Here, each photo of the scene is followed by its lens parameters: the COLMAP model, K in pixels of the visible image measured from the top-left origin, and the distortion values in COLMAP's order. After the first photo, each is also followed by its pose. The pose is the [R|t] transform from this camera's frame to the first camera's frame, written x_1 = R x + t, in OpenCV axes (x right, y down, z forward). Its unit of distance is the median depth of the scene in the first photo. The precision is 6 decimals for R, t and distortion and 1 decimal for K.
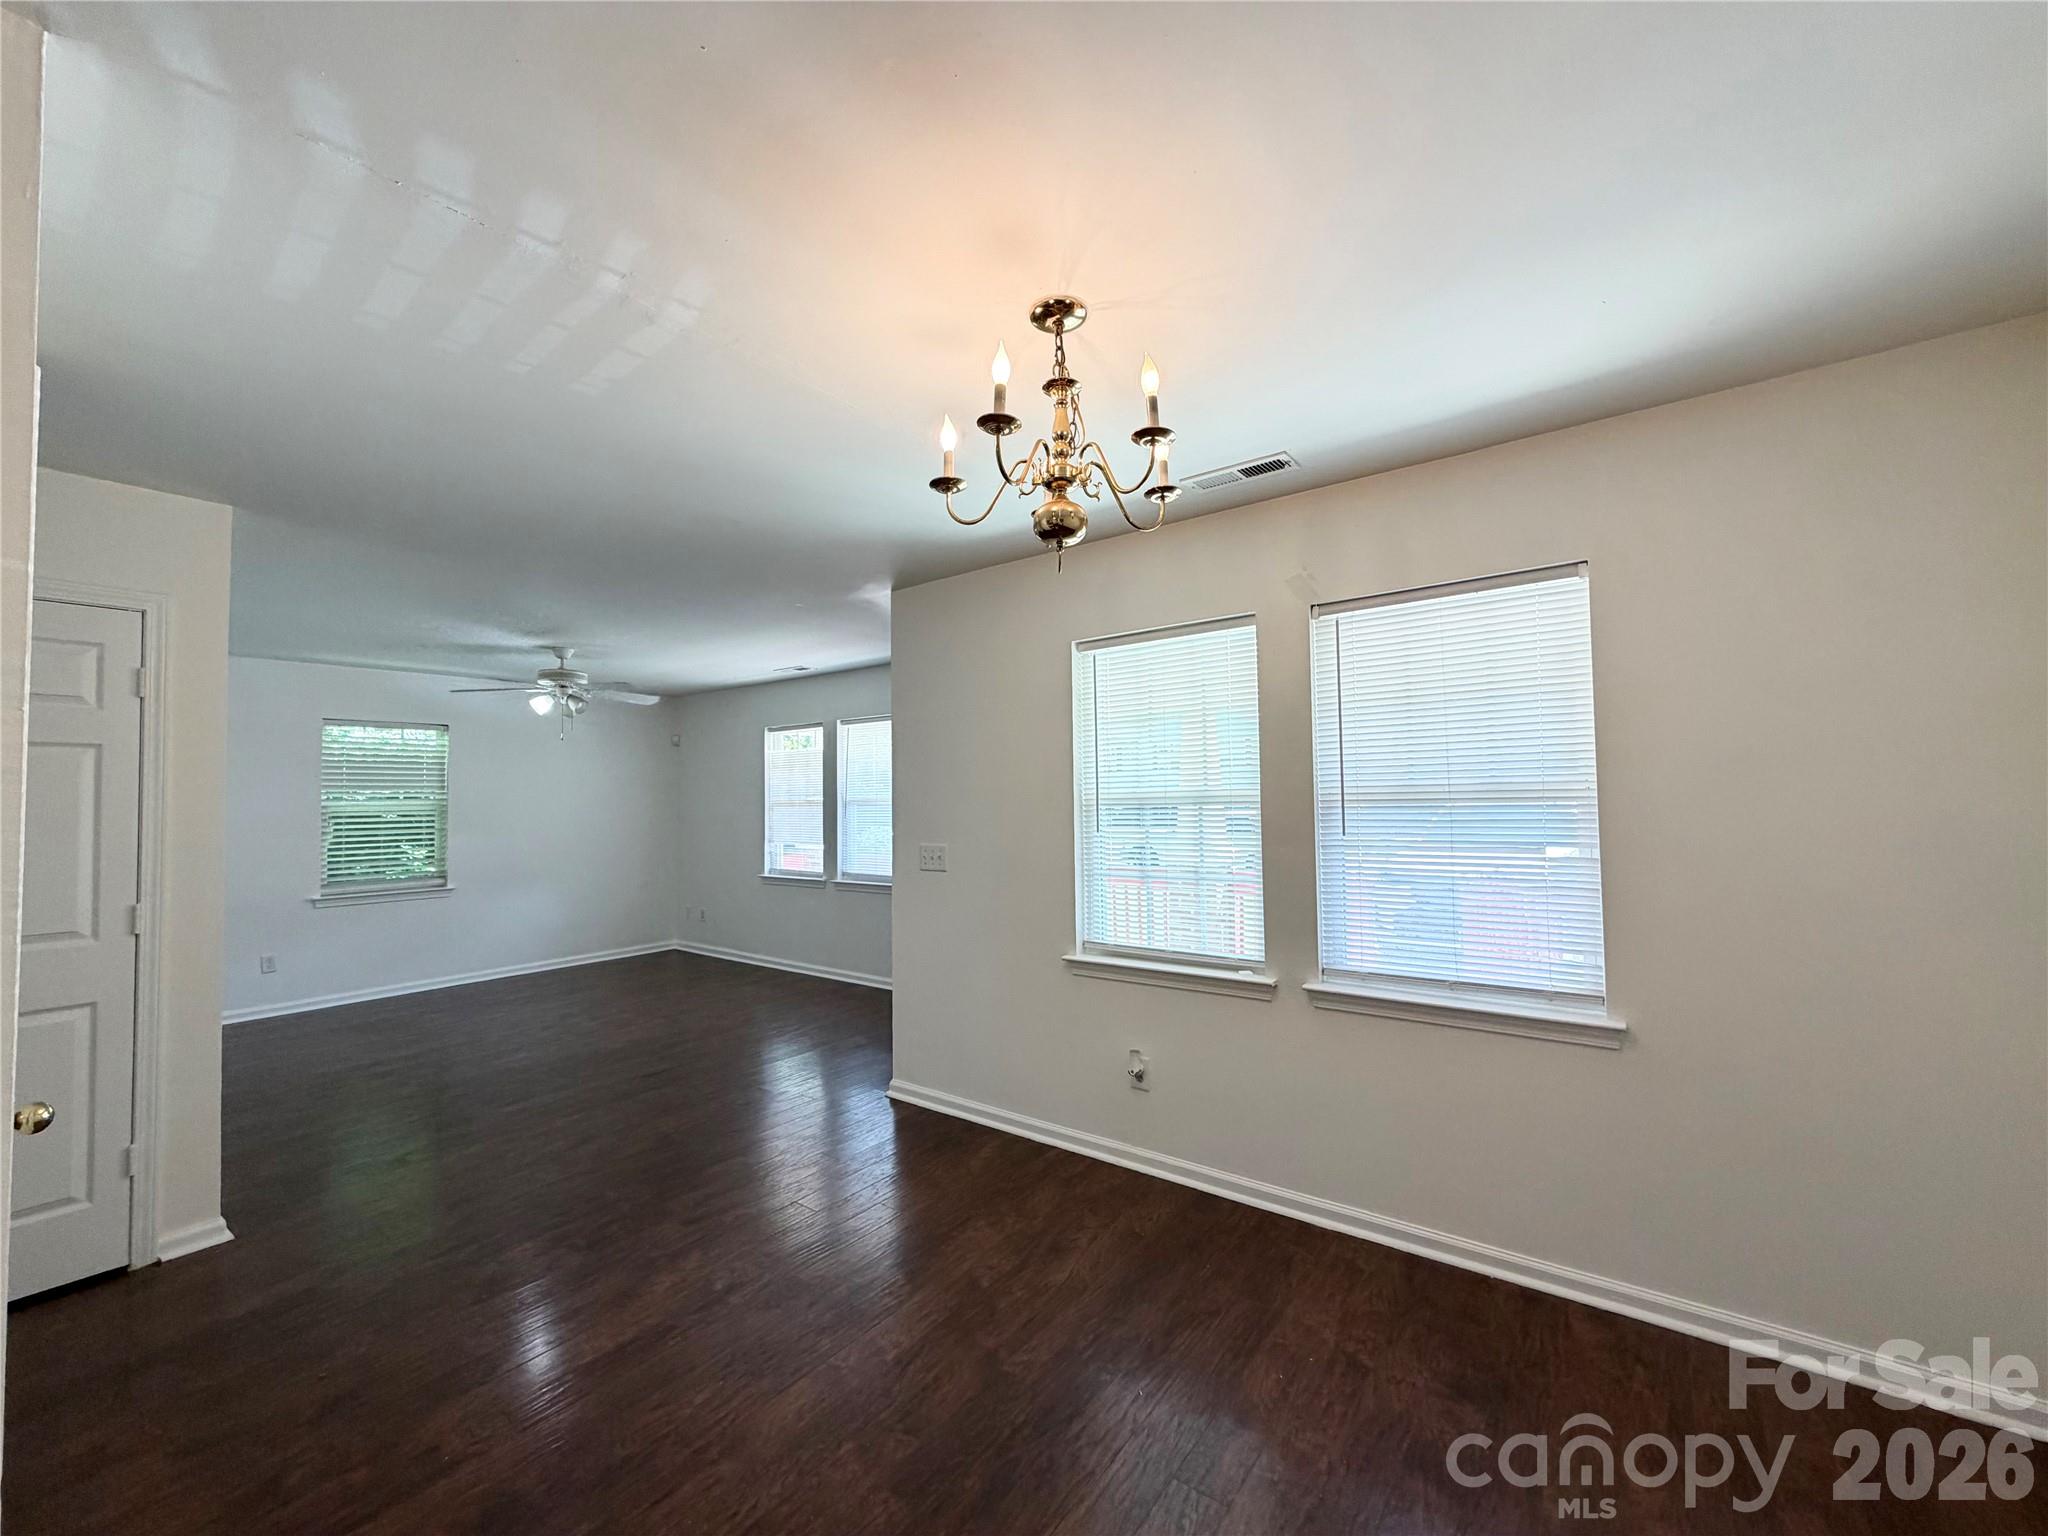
lens RADIAL K [[813.5, 0, 1025.6], [0, 813.5, 780.5], [0, 0, 1]] dist [0.001998, -0.000643]
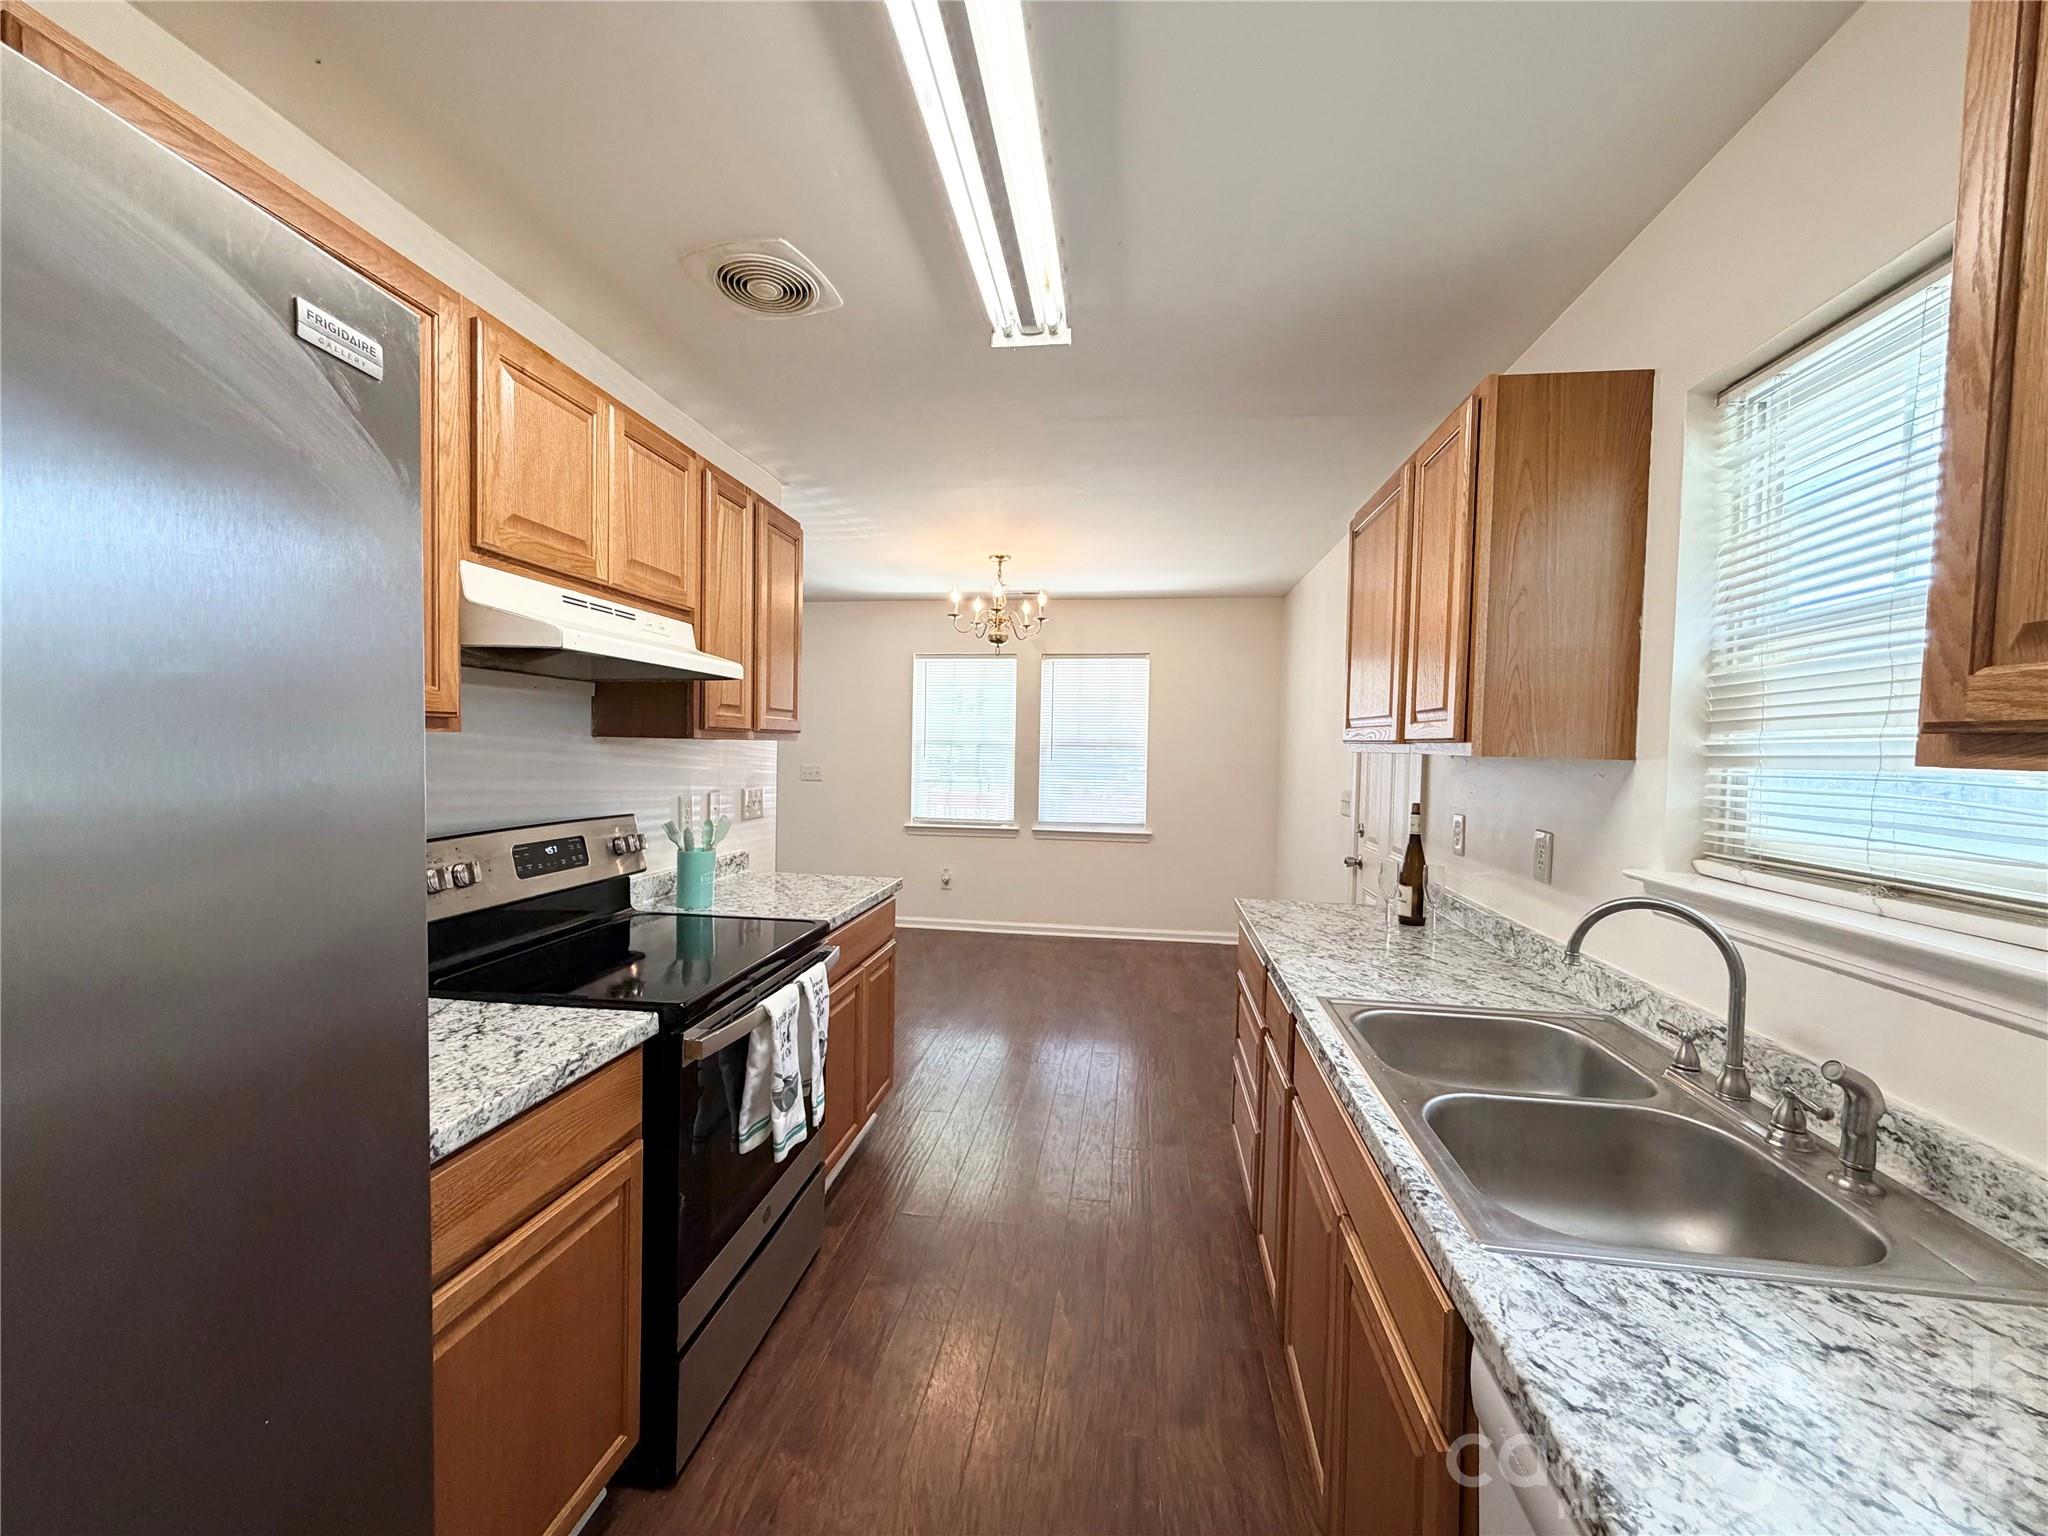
lens RADIAL K [[813.5, 0, 1023.8], [0, 813.5, 772.5], [0, 0, 1]] dist [0.001998, -0.000643]
pose [[0.886960, 0.027156, 0.461046, -0.658946], [-0.059253, 0.996711, 0.055284, -0.021718], [-0.458029, -0.076354, 0.885652, -0.879306]]
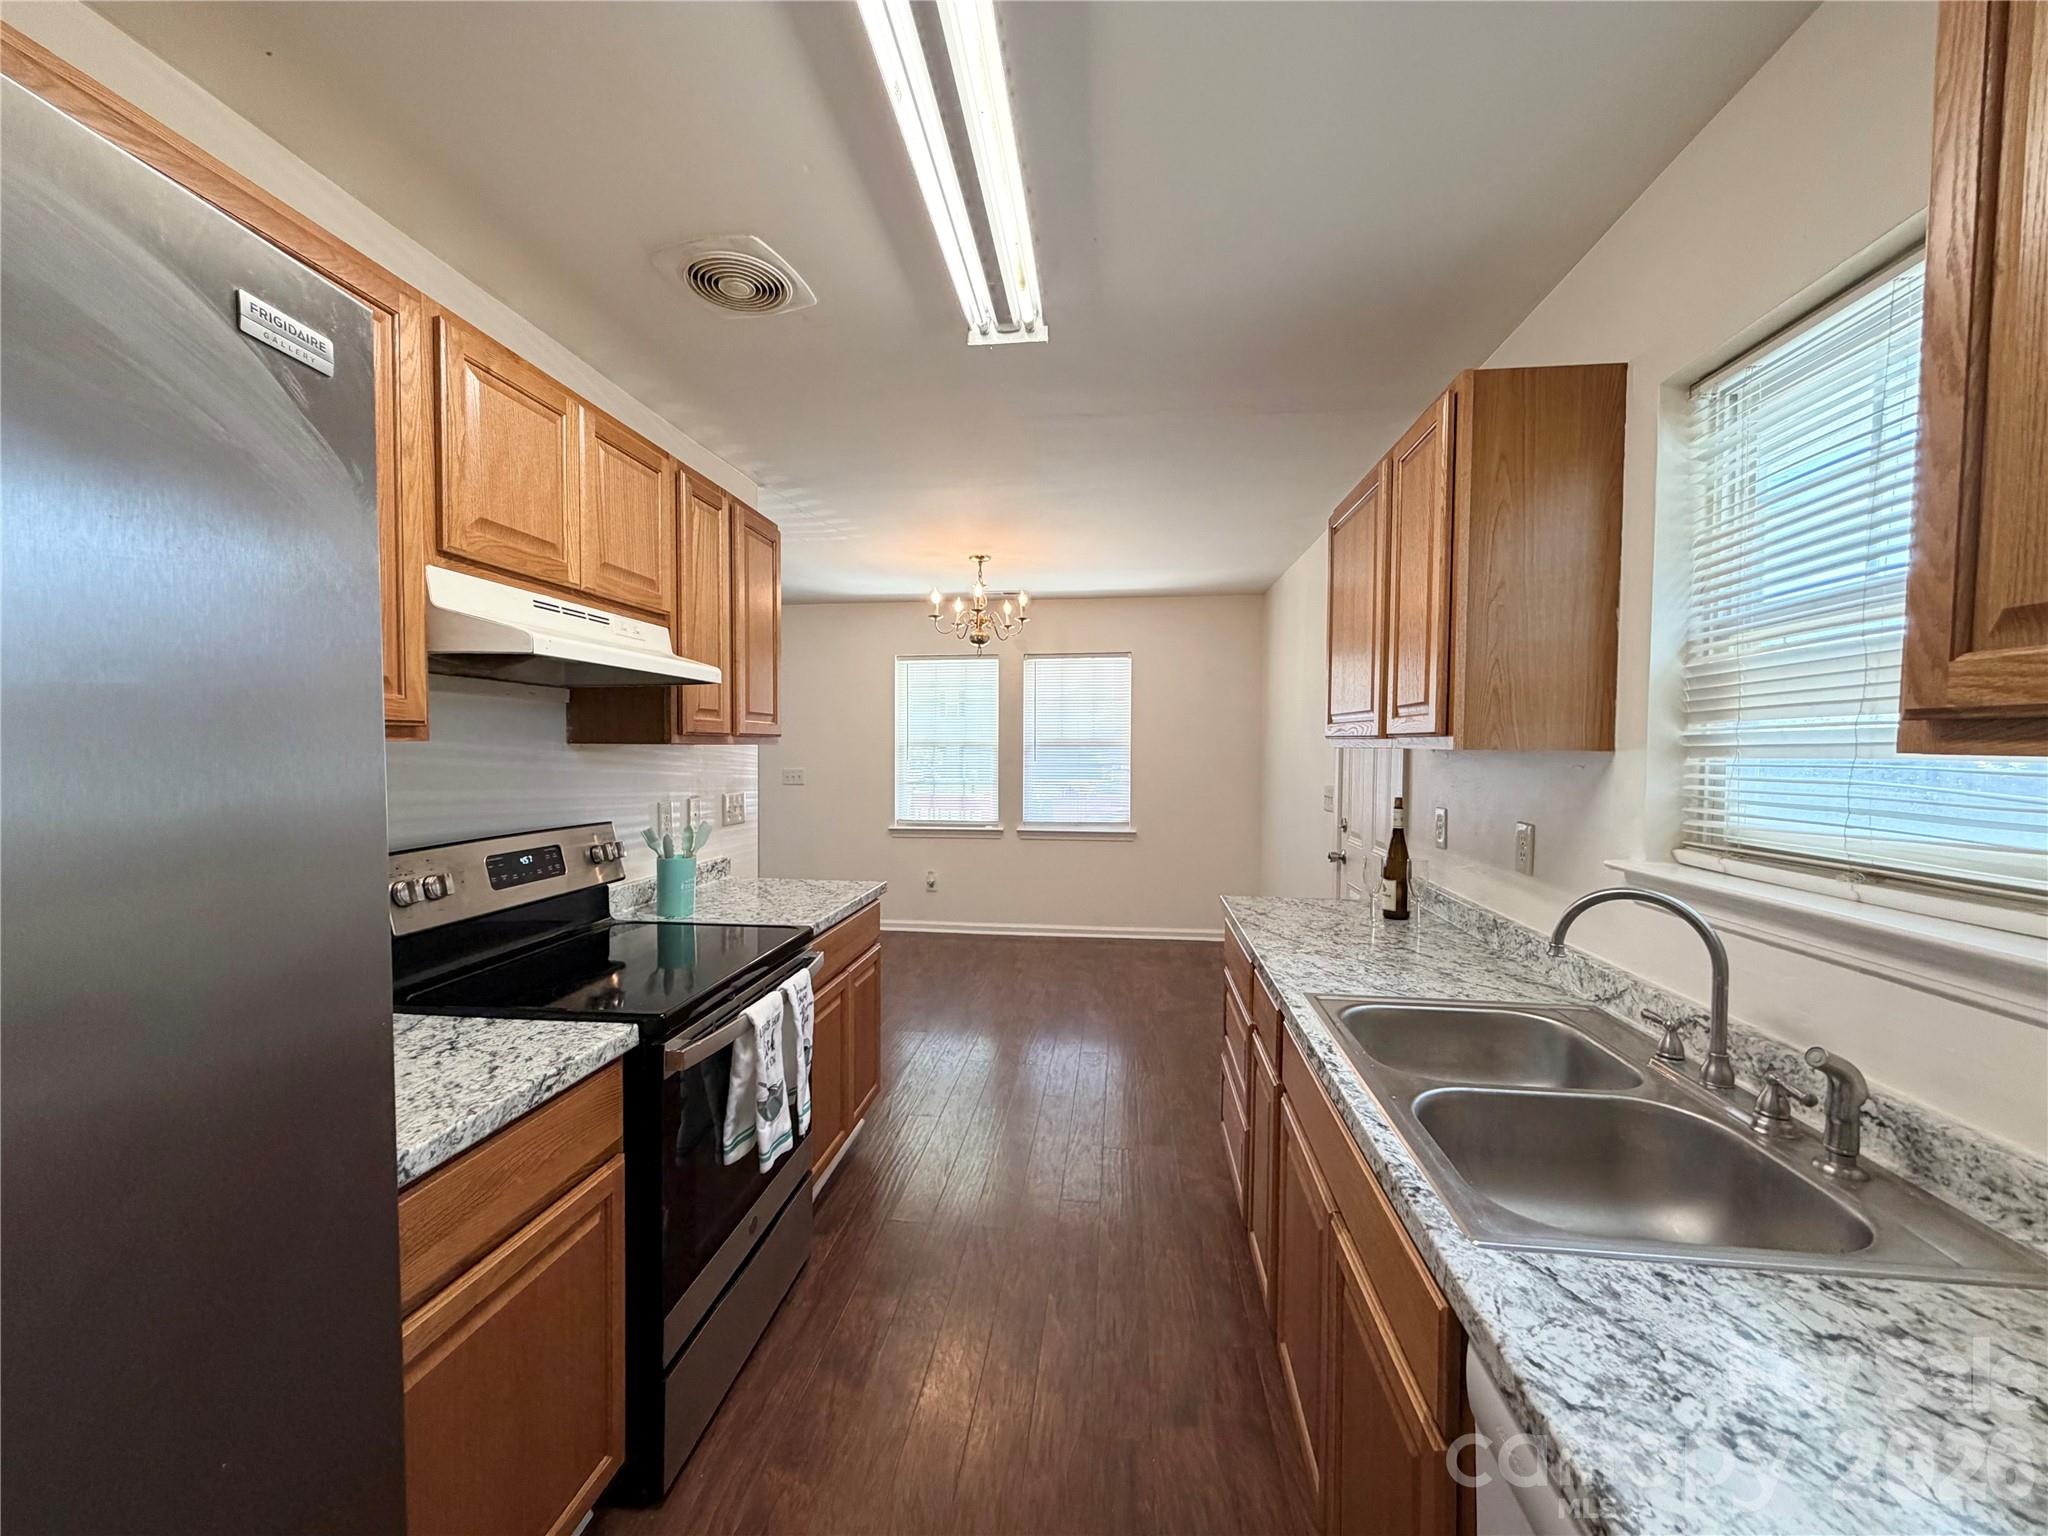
lens RADIAL K [[813.5, 0, 1021.6], [0, 813.5, 772.0], [0, 0, 1]] dist [0.001998, -0.000643]
pose [[0.879187, 0.013795, 0.476277, -0.655958], [-0.044469, 0.997594, 0.053194, -0.021592], [-0.474397, -0.067947, 0.877685, -0.874654]]
